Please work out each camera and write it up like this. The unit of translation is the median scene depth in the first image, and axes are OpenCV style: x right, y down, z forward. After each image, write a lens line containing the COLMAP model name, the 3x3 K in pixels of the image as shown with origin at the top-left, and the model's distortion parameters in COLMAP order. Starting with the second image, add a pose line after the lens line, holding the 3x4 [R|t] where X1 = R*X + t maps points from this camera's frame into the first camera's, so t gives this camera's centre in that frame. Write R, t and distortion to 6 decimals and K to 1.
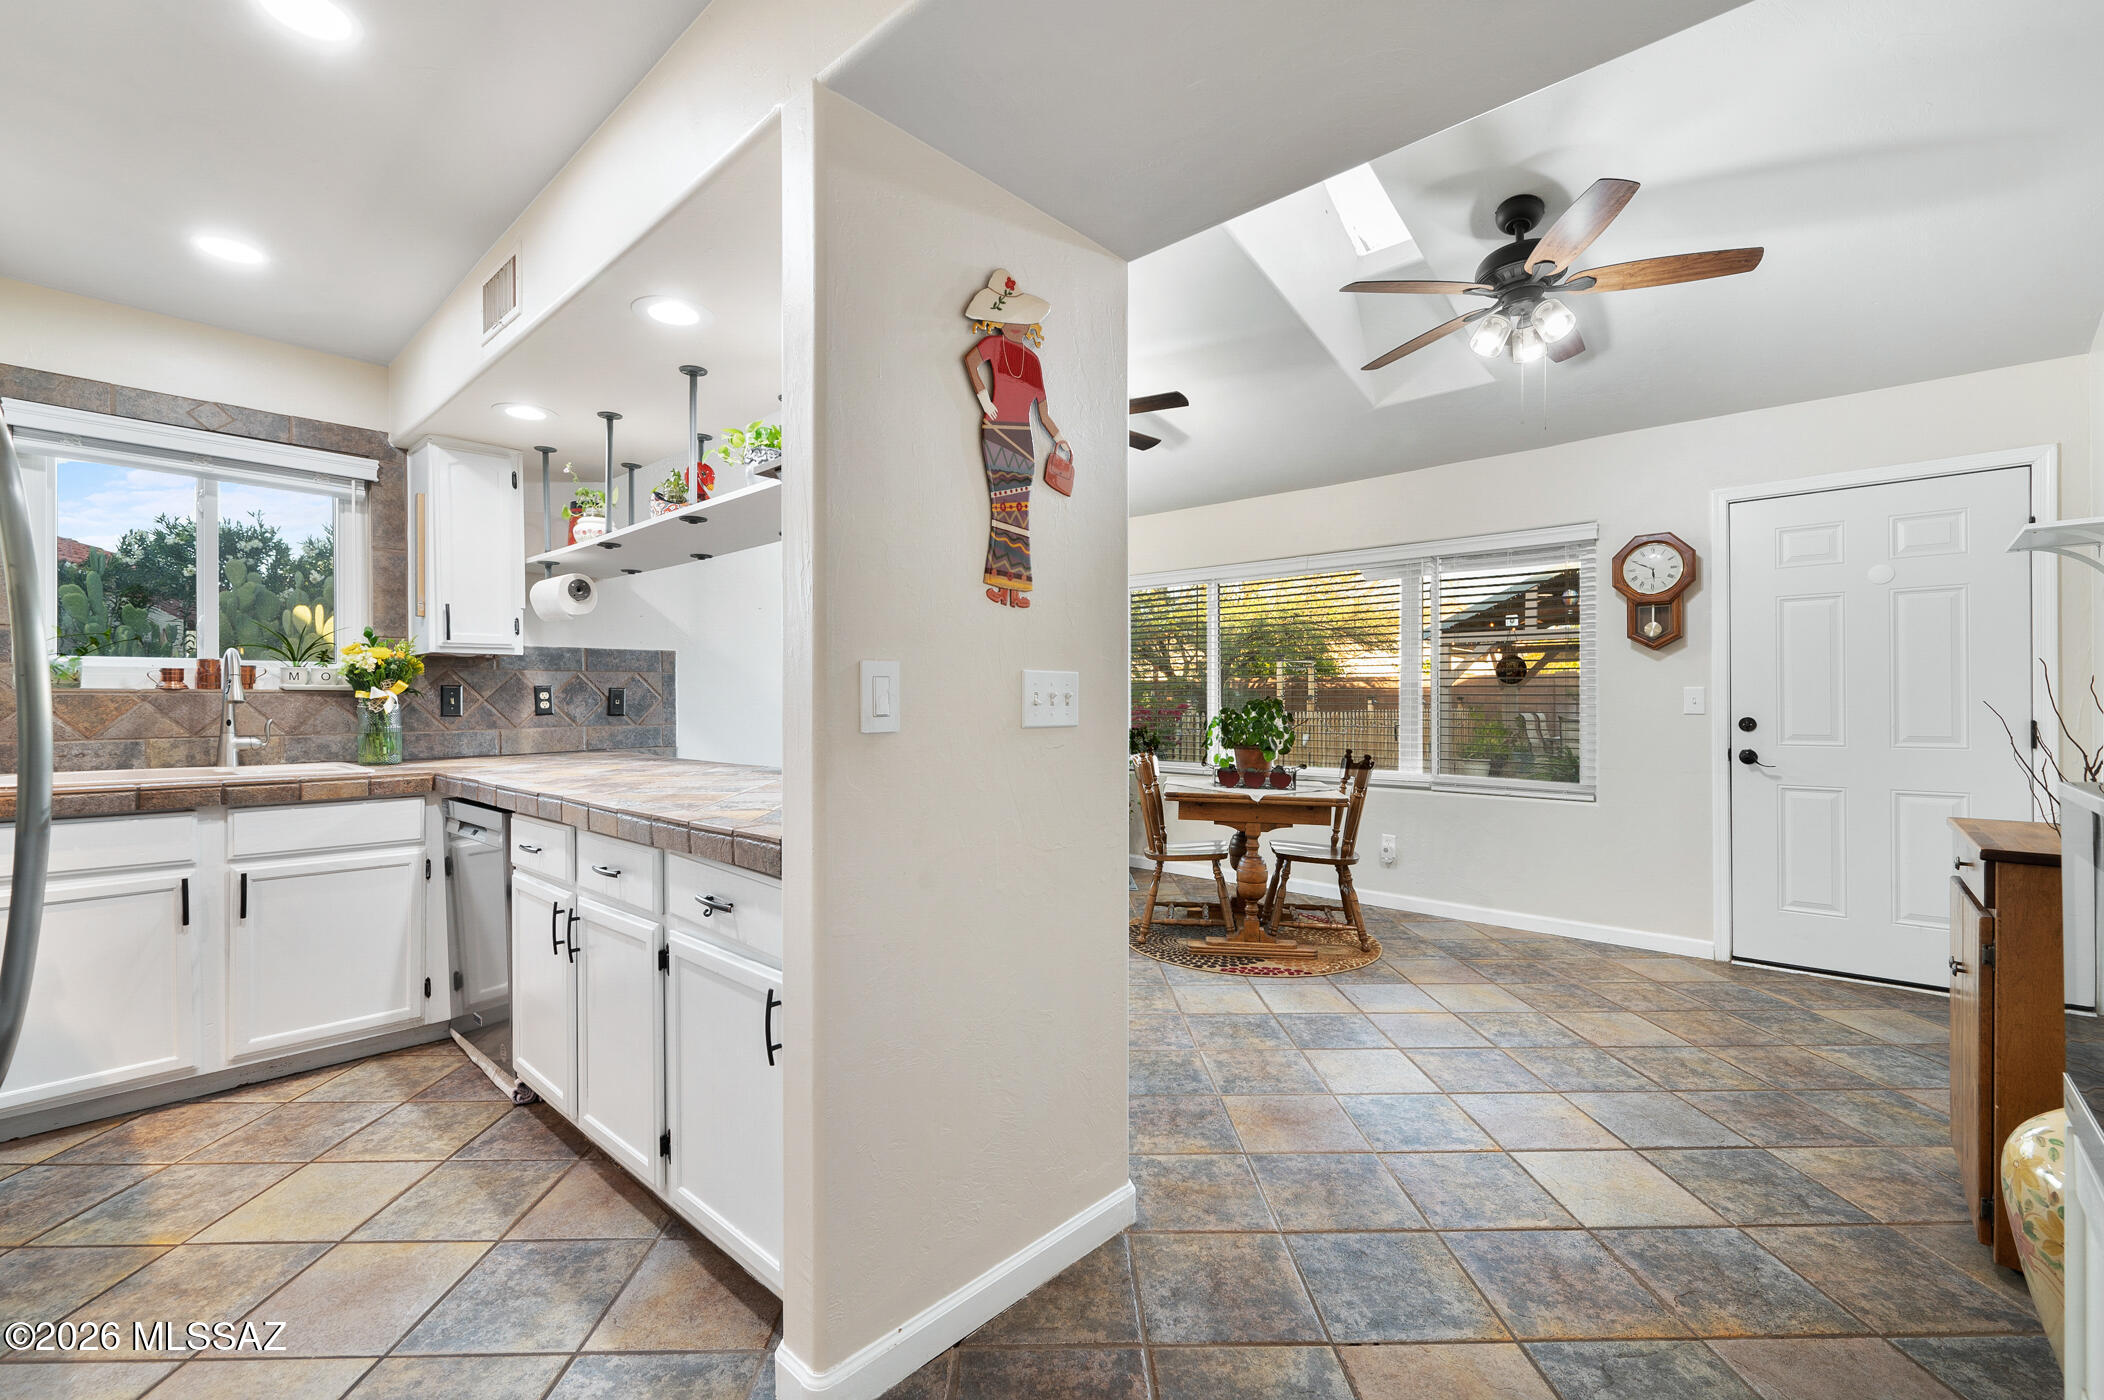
lens RADIAL K [[900.3, 0, 1017.5], [0, 900.3, 704.3], [0, 0, 1]] dist [-0.004722, 0.001690]
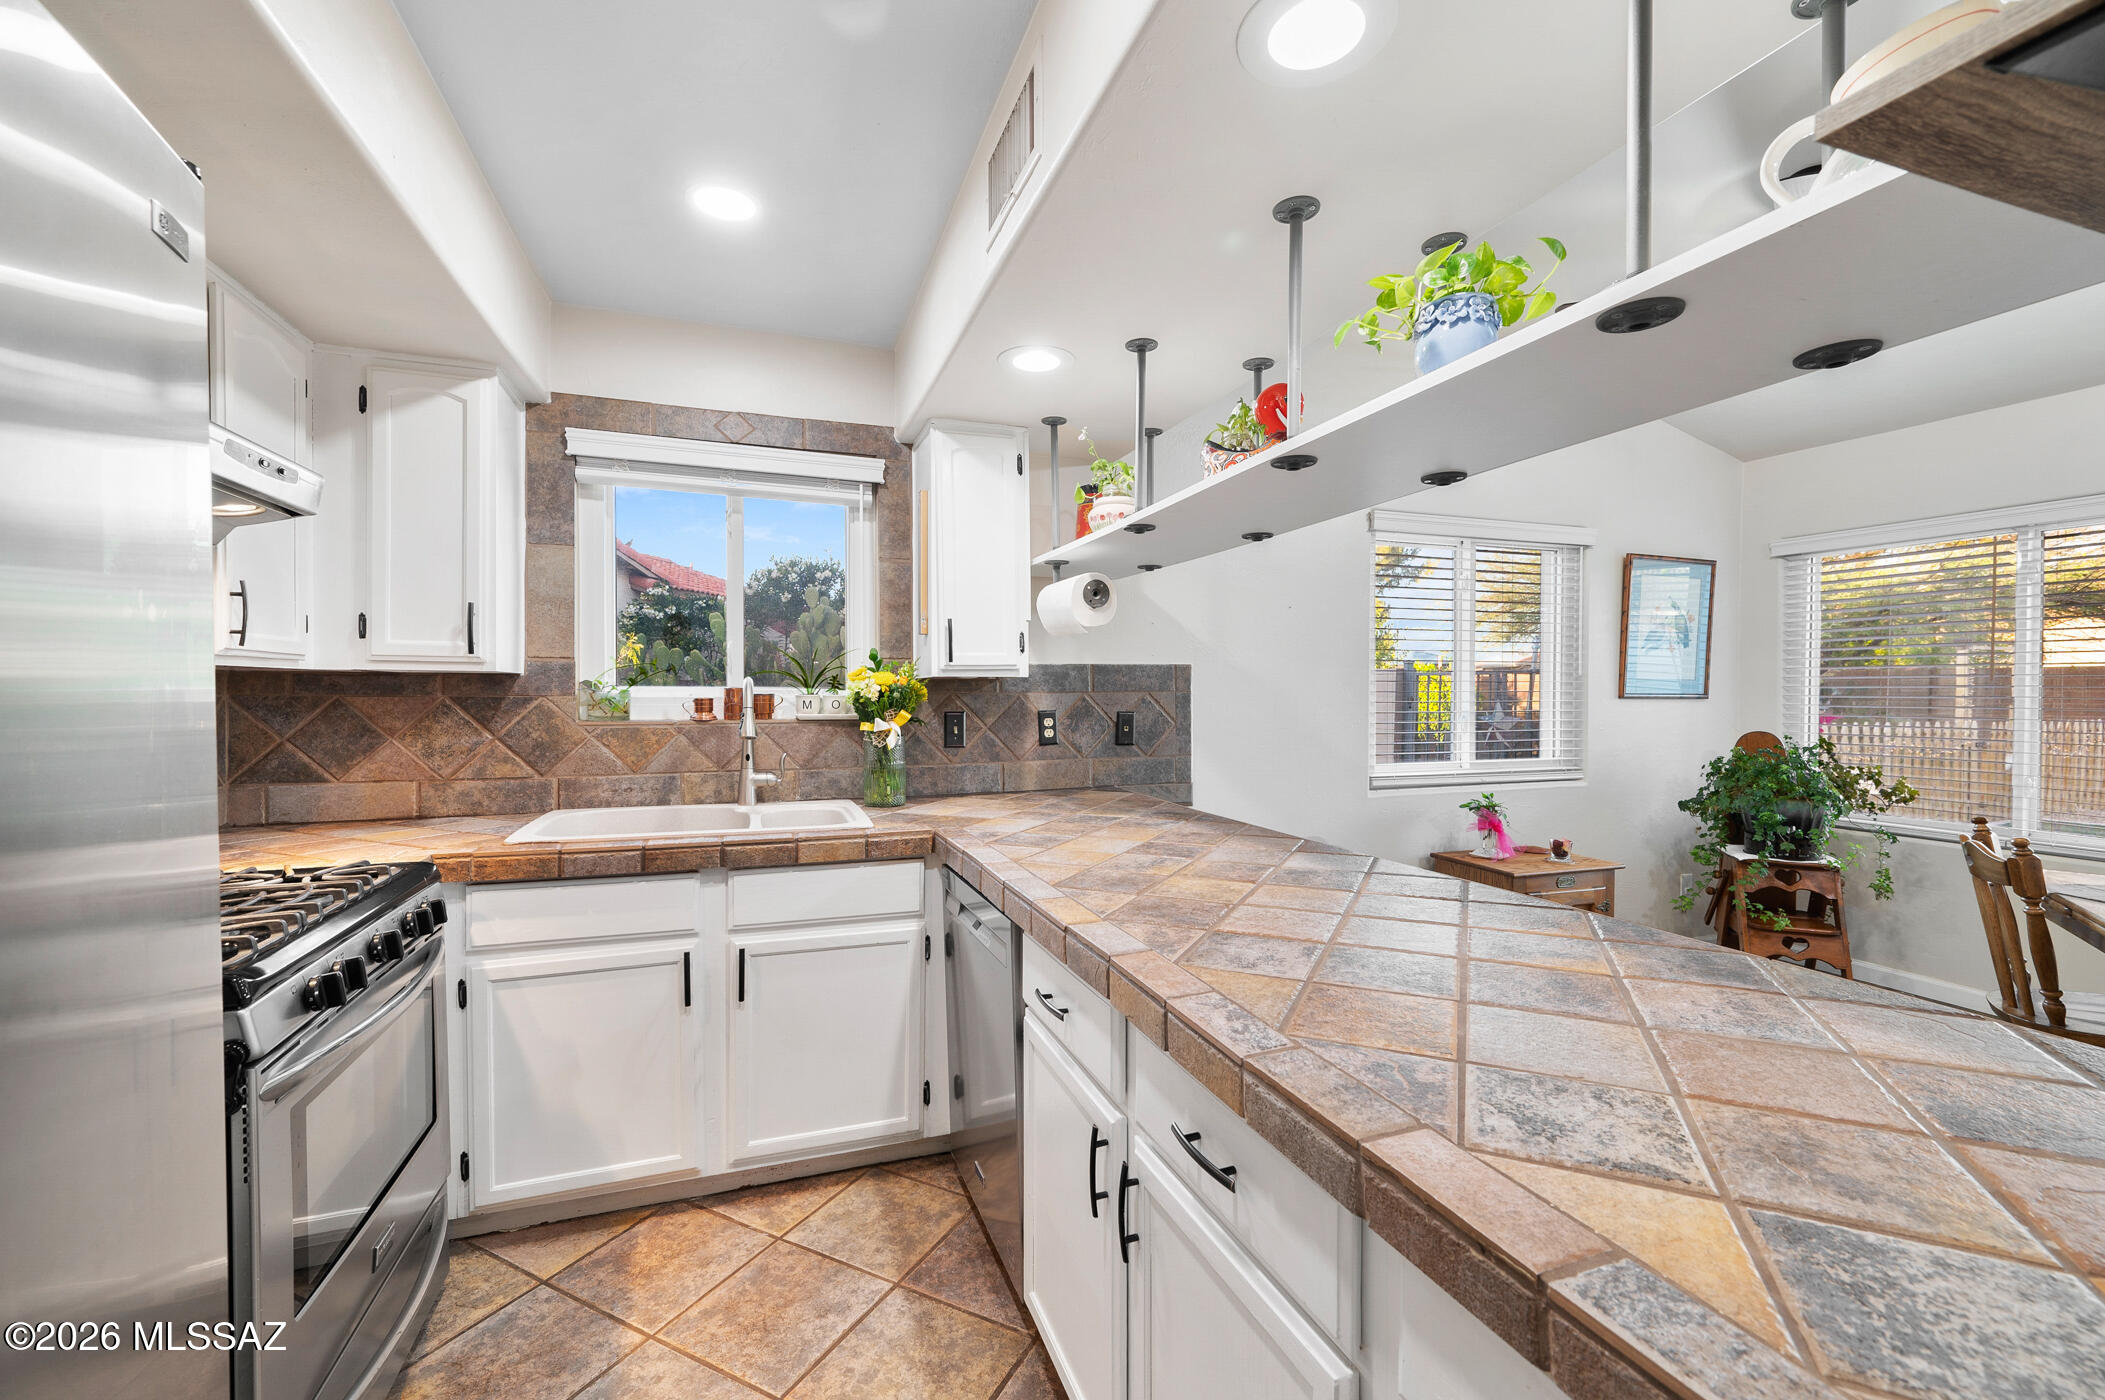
lens RADIAL K [[835.6, 0, 1037.1], [0, 835.6, 703.1], [0, 0, 1]] dist [0.003408, 0.000120]
pose [[0.890186, 0.007064, -0.455542, -0.210769], [-0.002703, 0.999944, 0.010224, -0.042107], [0.455588, -0.007870, 0.890156, 0.350174]]
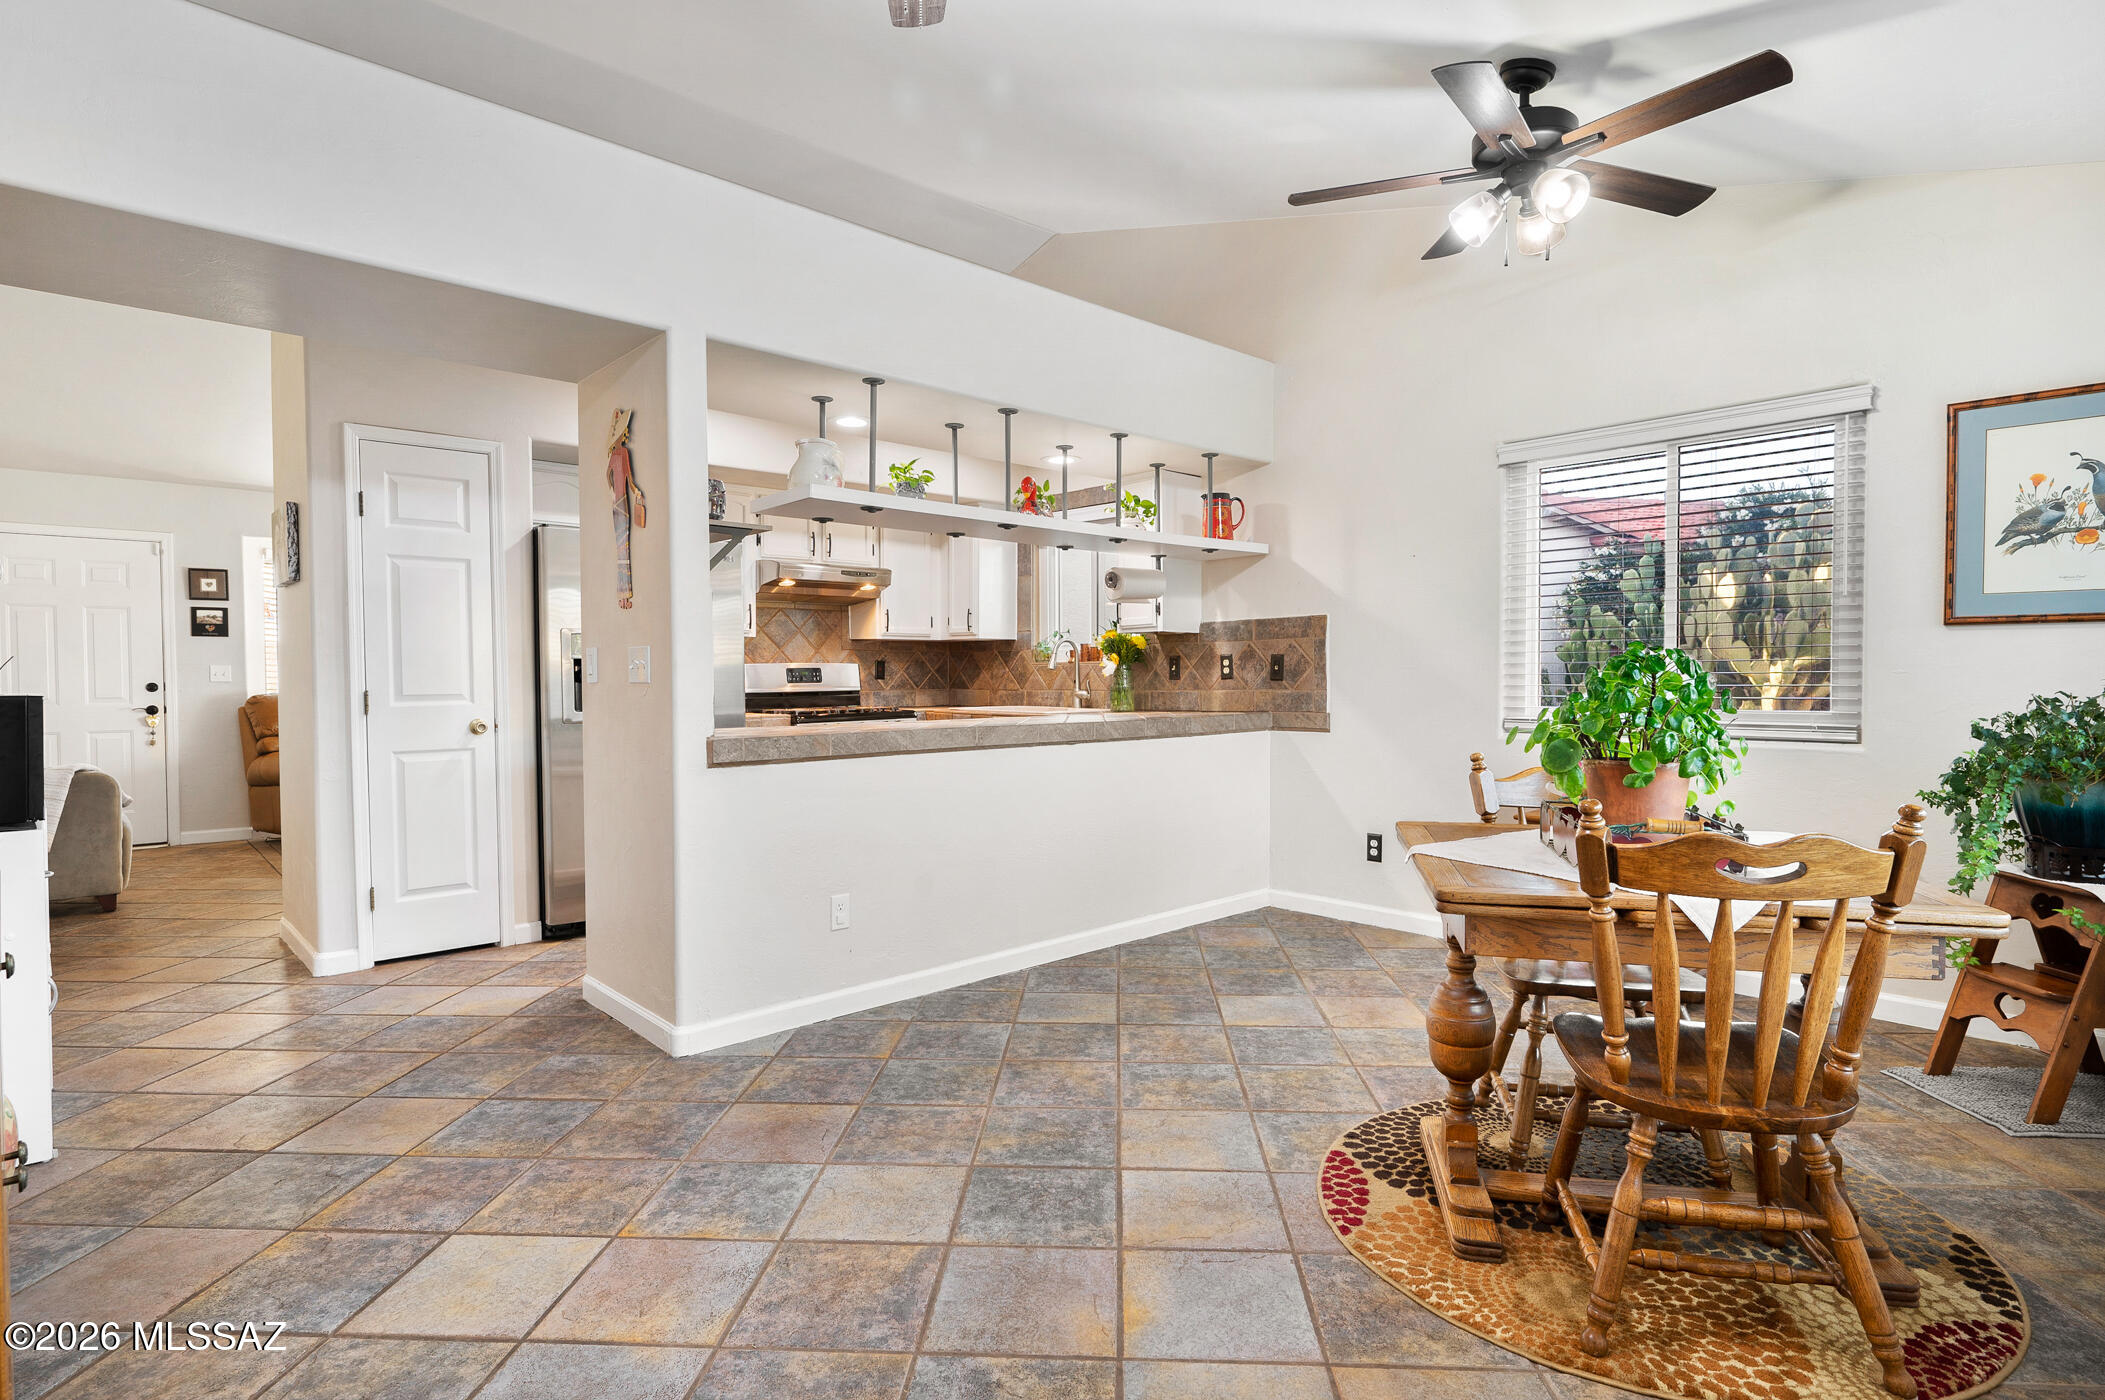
lens RADIAL K [[1074.7, 0, 1087.3], [0, 1074.7, 677.5], [0, 0, 1]] dist [-0.001701, 0.000404]
pose [[-0.043874, 0.000823, -0.999037, 1.045092], [0.000336, 1.000000, 0.000809, 0.010373], [0.999037, -0.000300, -0.043874, 1.043927]]
